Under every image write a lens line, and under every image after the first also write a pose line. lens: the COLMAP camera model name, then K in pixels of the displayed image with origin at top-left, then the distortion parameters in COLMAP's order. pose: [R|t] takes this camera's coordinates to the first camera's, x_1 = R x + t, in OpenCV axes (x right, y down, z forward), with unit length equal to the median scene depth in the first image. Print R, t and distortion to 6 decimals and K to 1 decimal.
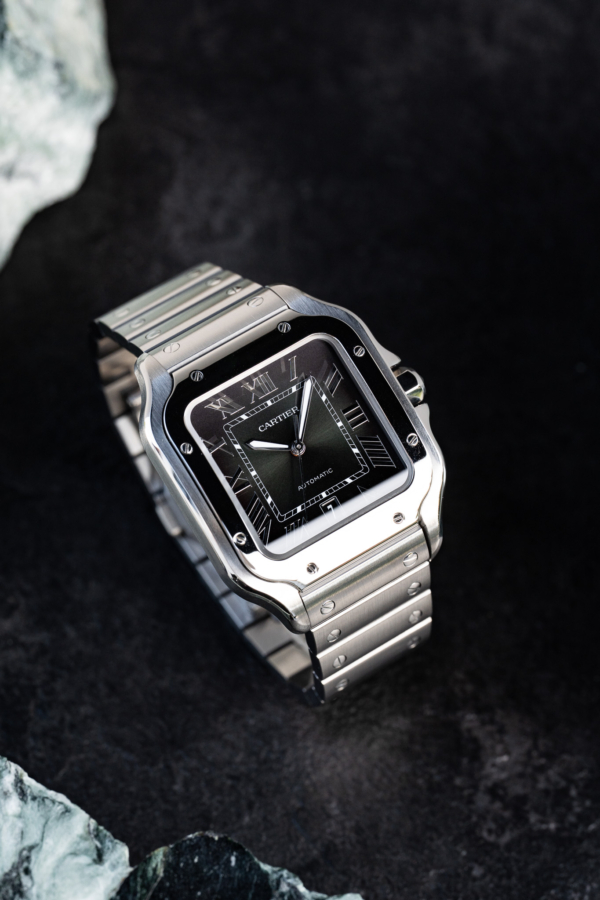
lens RADIAL K [[3748.7, 0, 300.0], [0, 3748.7, 450.0], [0, 0, 1]] dist [1.210371, 0.339455]
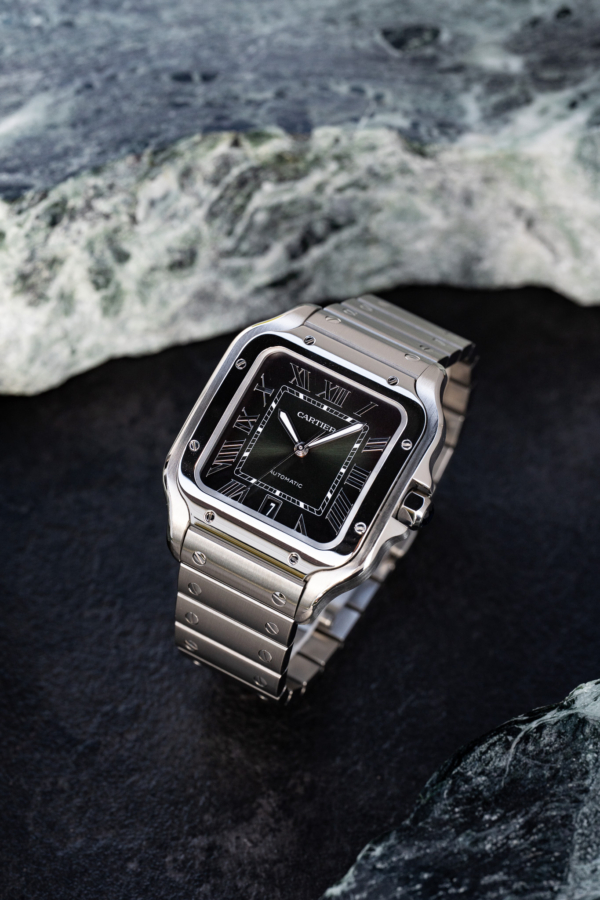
lens RADIAL K [[3748.7, 0, 300.0], [0, 3748.7, 450.0], [0, 0, 1]] dist [1.210371, 0.339455]
pose [[0.441968, 0.729564, -0.521921, 0.534909], [-0.789771, 0.592368, 0.159252, -0.163563], [0.425354, 0.341814, 0.837996, 0.088828]]
